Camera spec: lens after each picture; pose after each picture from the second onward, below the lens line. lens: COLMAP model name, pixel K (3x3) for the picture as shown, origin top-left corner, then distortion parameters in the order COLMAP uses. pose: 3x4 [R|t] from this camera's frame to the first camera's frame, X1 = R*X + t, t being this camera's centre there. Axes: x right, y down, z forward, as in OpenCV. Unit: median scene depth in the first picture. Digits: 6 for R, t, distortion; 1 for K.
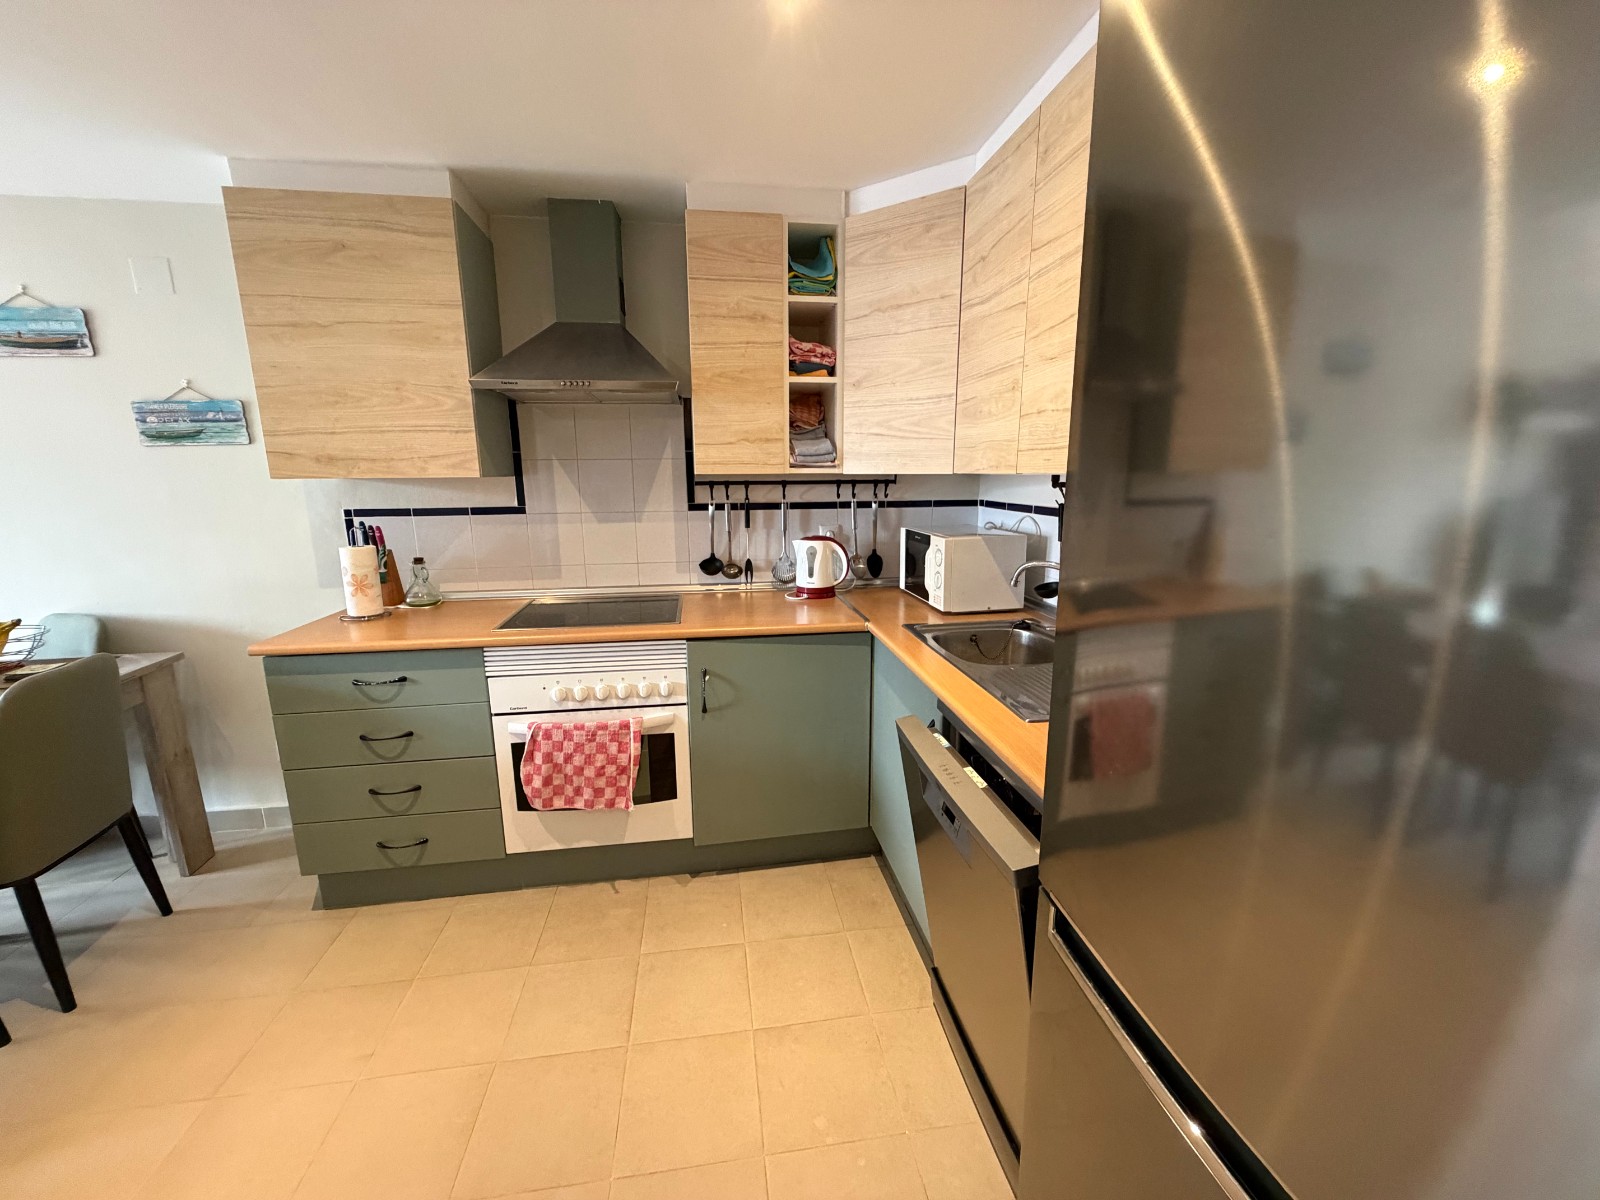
lens RADIAL K [[640.2, 0, 796.1], [0, 640.2, 600.9], [0, 0, 1]] dist [-0.000824, 0.000166]
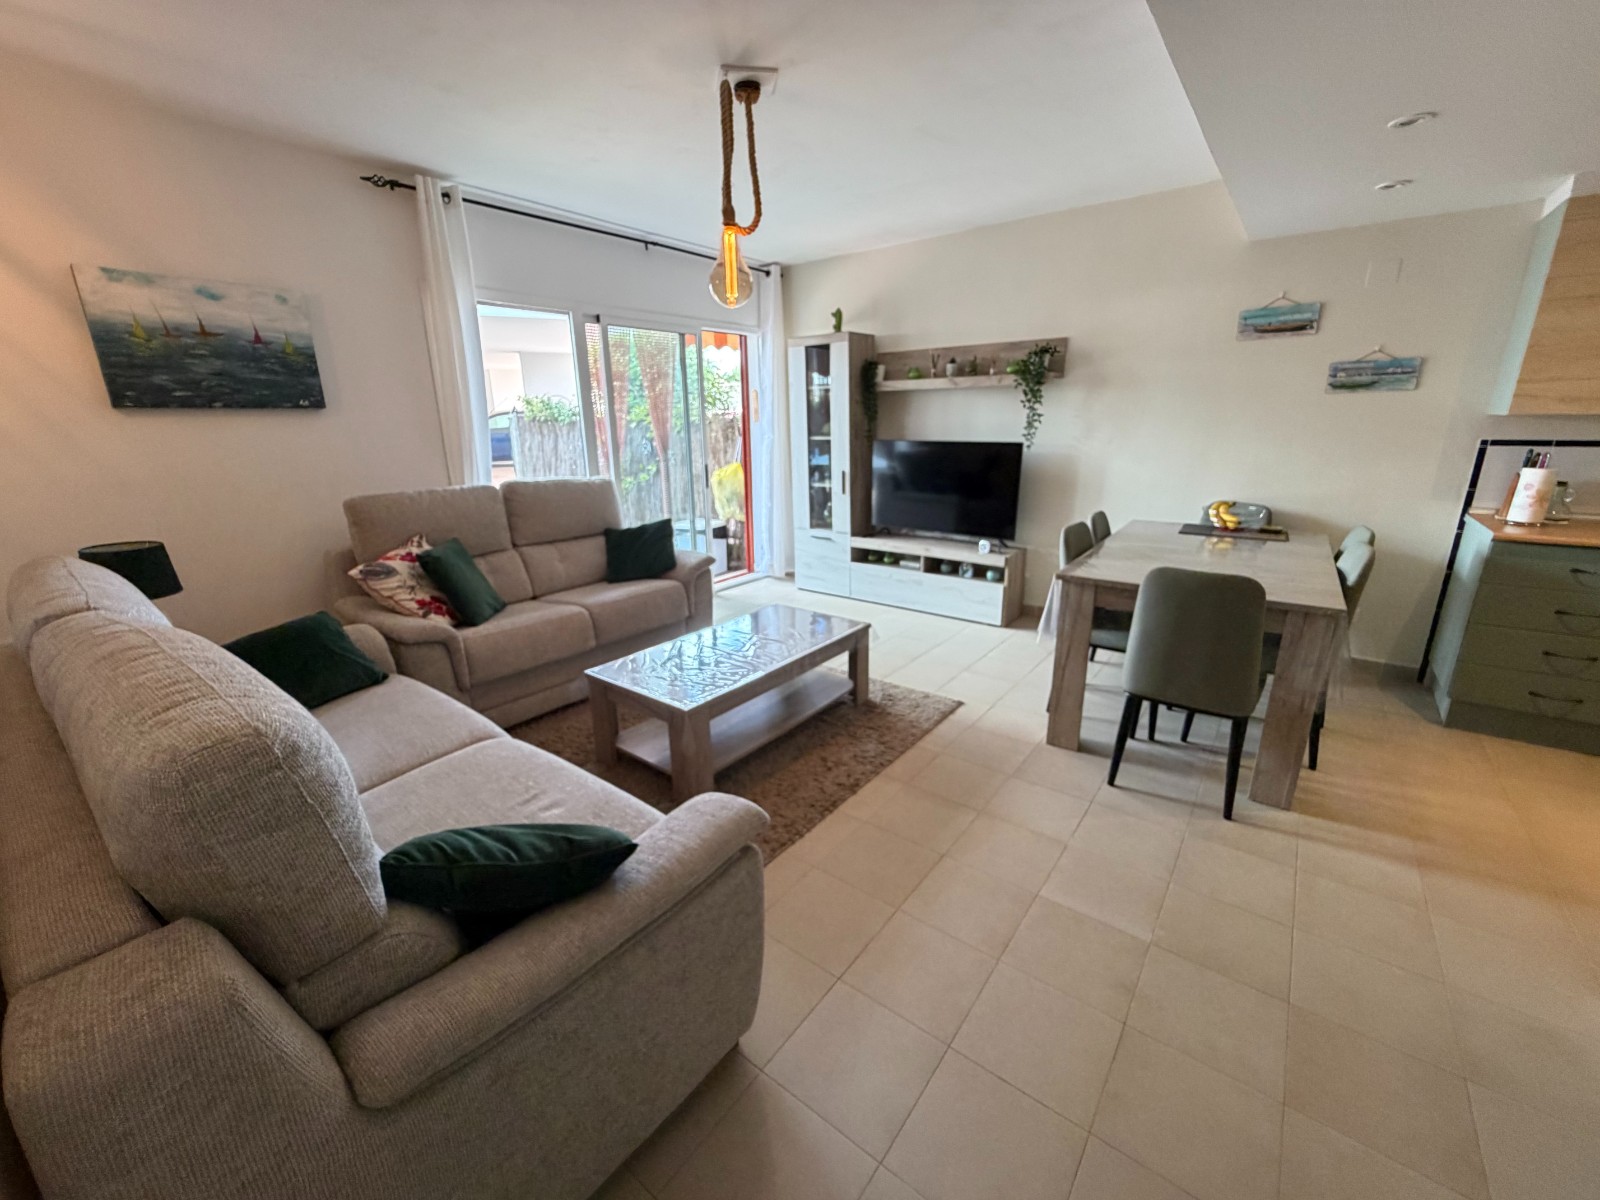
lens RADIAL K [[640.2, 0, 796.1], [0, 640.2, 600.9], [0, 0, 1]] dist [-0.000824, 0.000166]
pose [[0.693329, 0.196131, -0.693417, -0.801727], [-0.133752, 0.980554, 0.143611, 0.198382], [0.708099, -0.006824, 0.706080, -1.007388]]
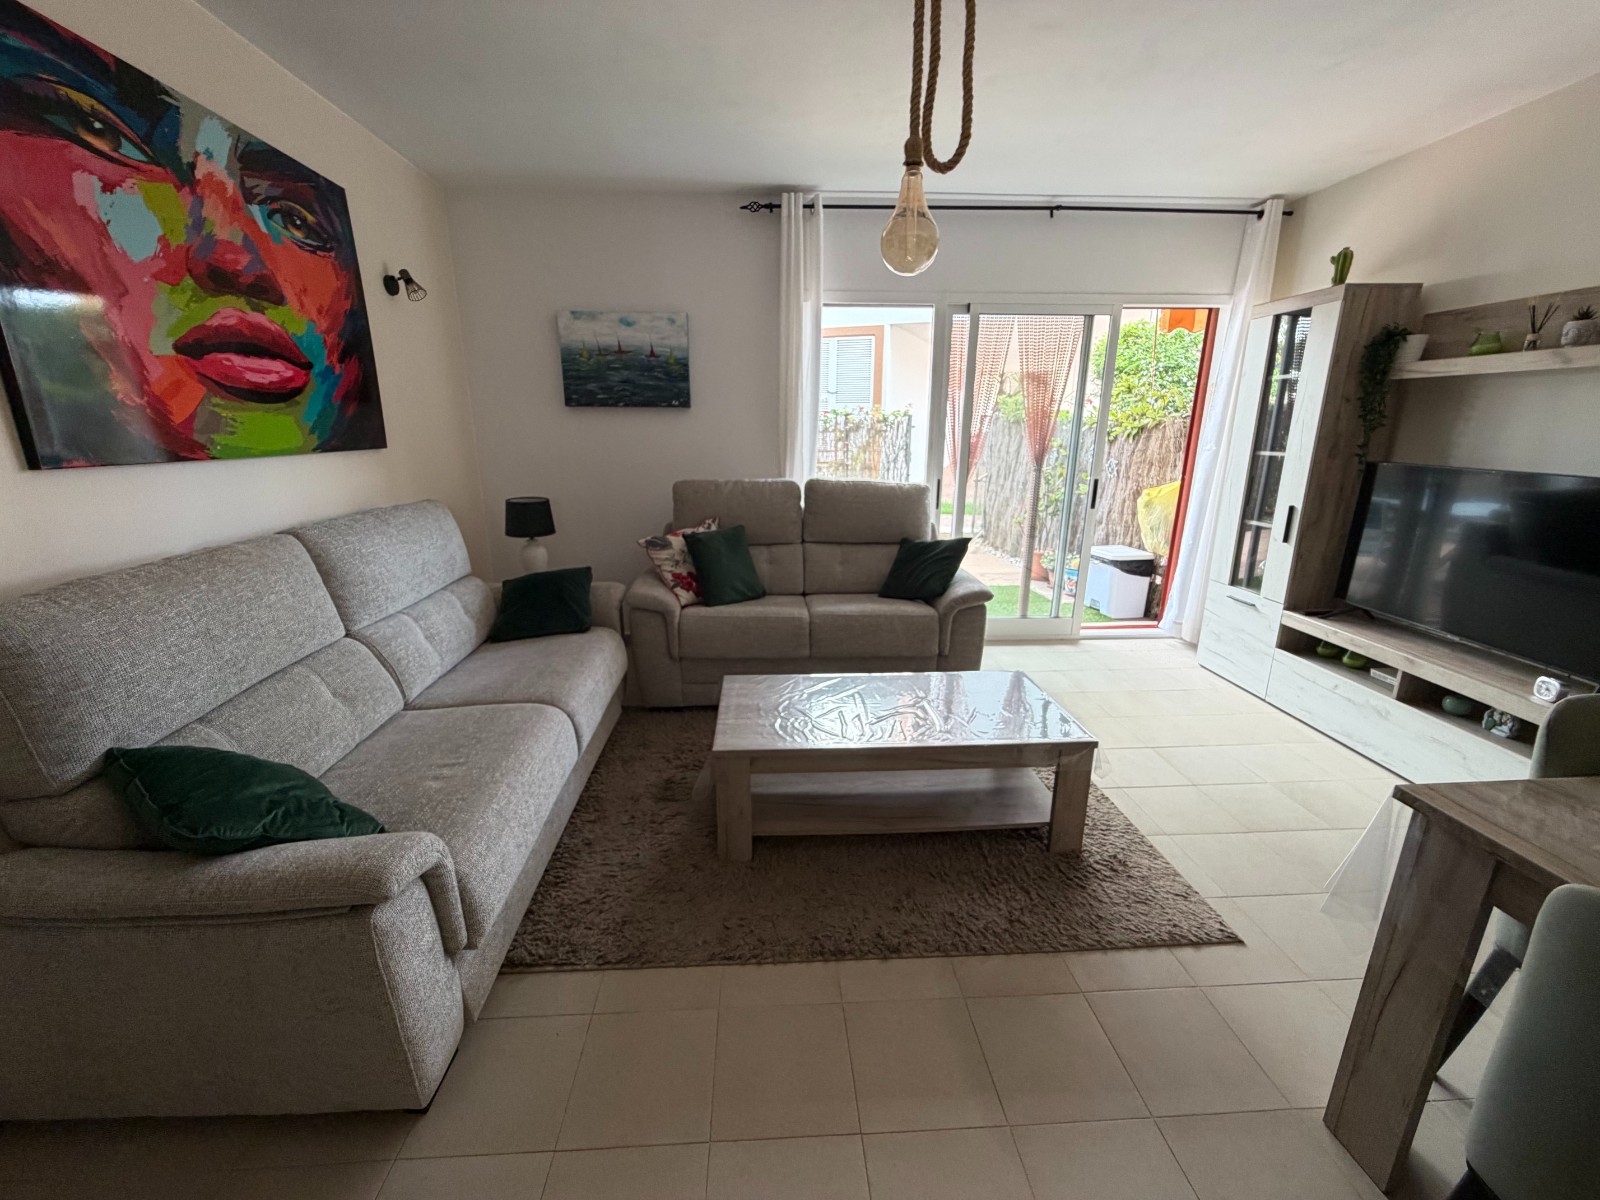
lens RADIAL K [[640.2, 0, 796.1], [0, 640.2, 600.9], [0, 0, 1]] dist [-0.000824, 0.000166]
pose [[-0.085839, 0.275400, -0.957490, -0.804642], [-0.199577, 0.936805, 0.287343, 0.055320], [0.976115, 0.215759, -0.025451, -0.284540]]
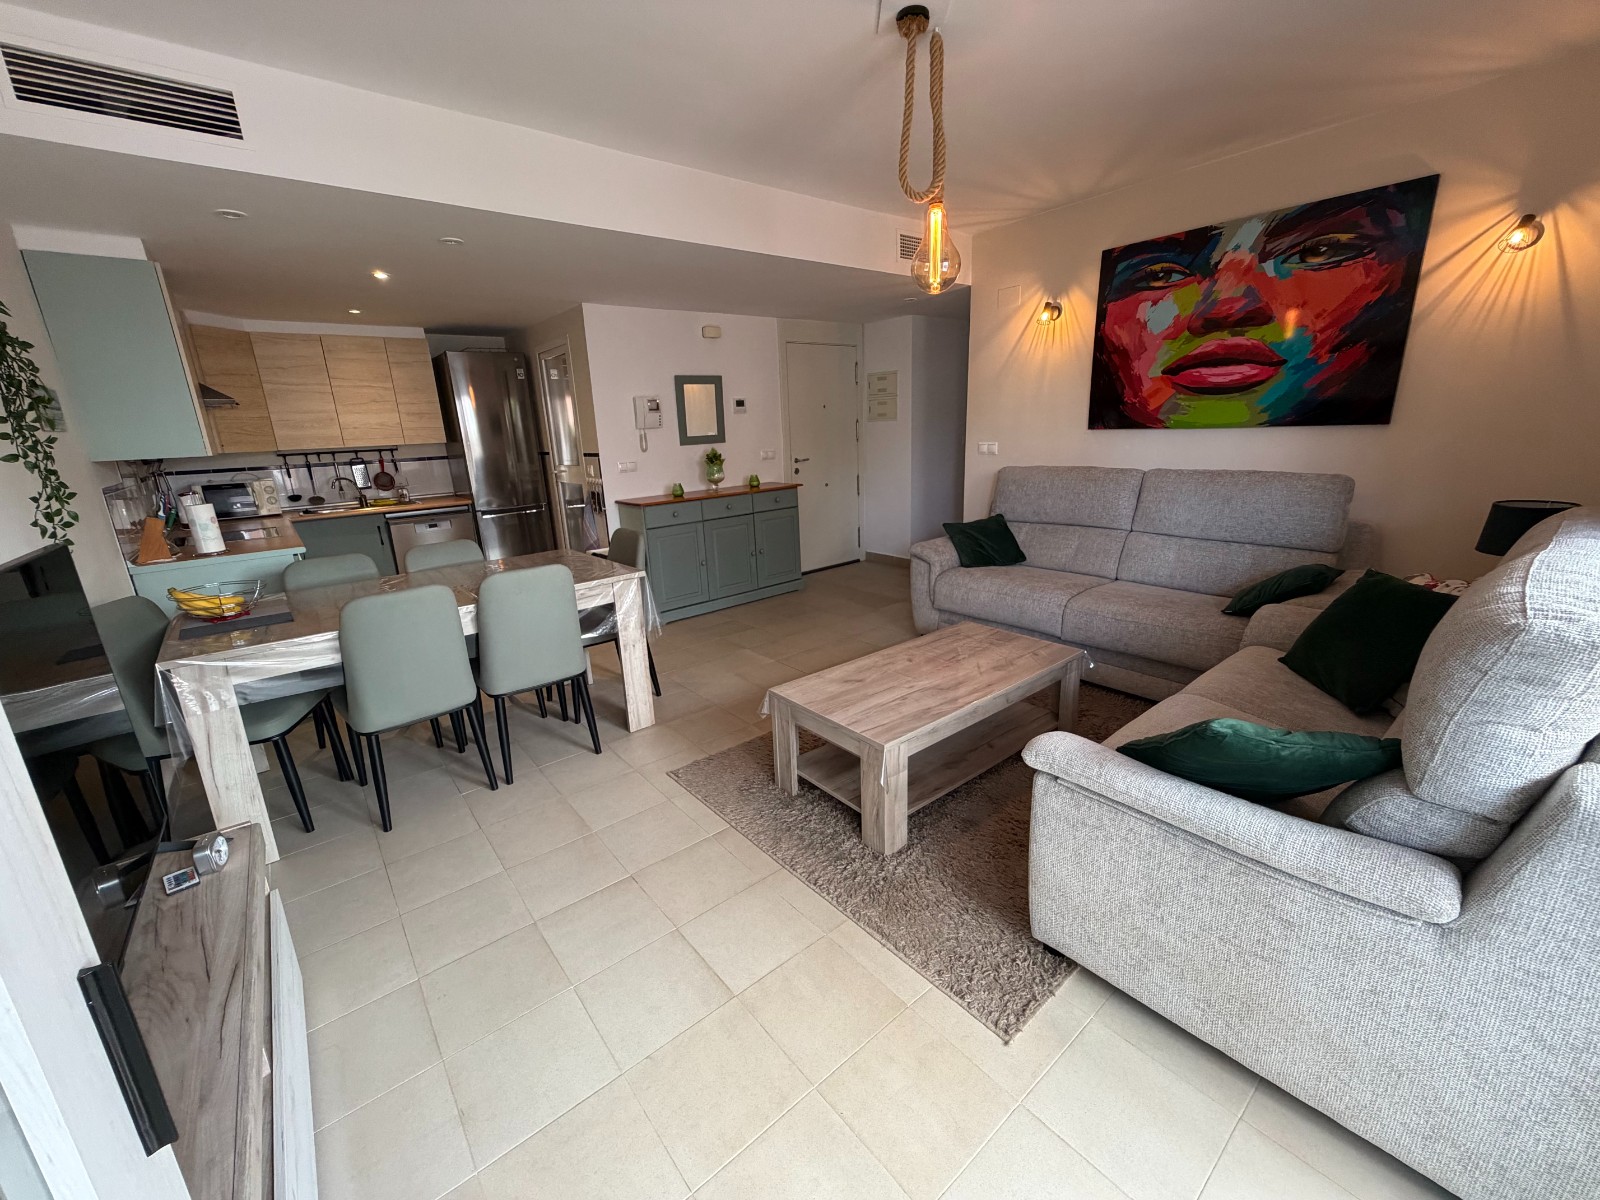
lens RADIAL K [[640.2, 0, 796.1], [0, 640.2, 600.9], [0, 0, 1]] dist [-0.000824, 0.000166]
pose [[-0.514413, -0.200318, 0.833818, -2.713645], [0.214968, 0.911165, 0.351522, -0.108007], [-0.830161, 0.360072, -0.425653, 0.596015]]
